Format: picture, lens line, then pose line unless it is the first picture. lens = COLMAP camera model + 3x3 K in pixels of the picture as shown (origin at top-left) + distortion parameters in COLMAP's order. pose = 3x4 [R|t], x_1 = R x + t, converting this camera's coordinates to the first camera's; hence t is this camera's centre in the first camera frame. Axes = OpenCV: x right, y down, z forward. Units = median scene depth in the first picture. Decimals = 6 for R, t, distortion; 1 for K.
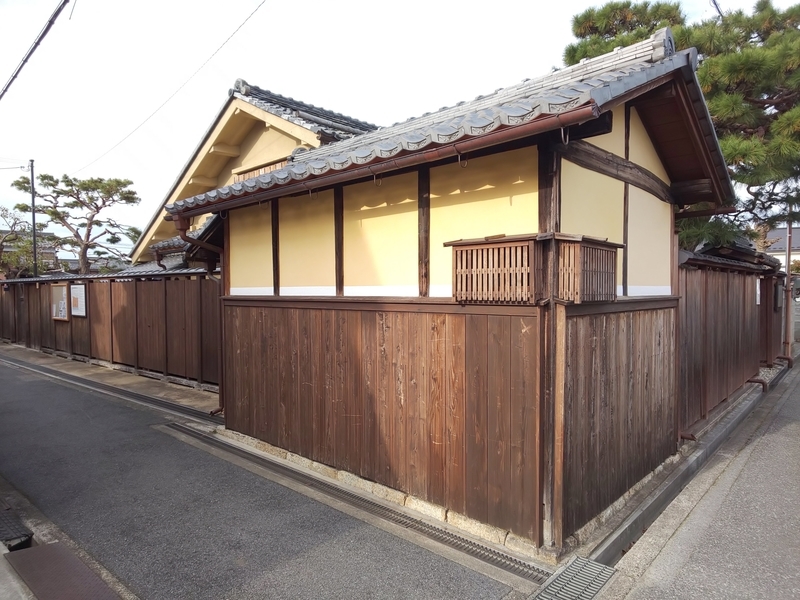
lens RADIAL K [[504.7, 0, 400.0], [0, 504.7, 300.0], [0, 0, 1]] dist [-0.003767, -0.000254]
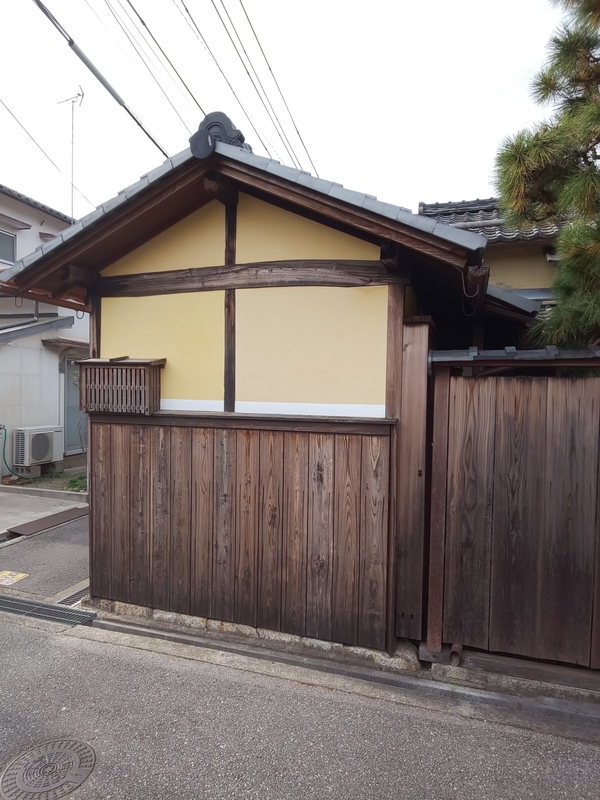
lens RADIAL K [[504.7, 0, 300.0], [0, 504.7, 400.0], [0, 0, 1]] dist [-0.003767, -0.000254]
pose [[0.412028, 0.031299, -0.910633, 1.339174], [-0.032727, 0.999273, 0.019538, -0.052504], [0.910583, 0.021752, 0.412753, 0.735717]]
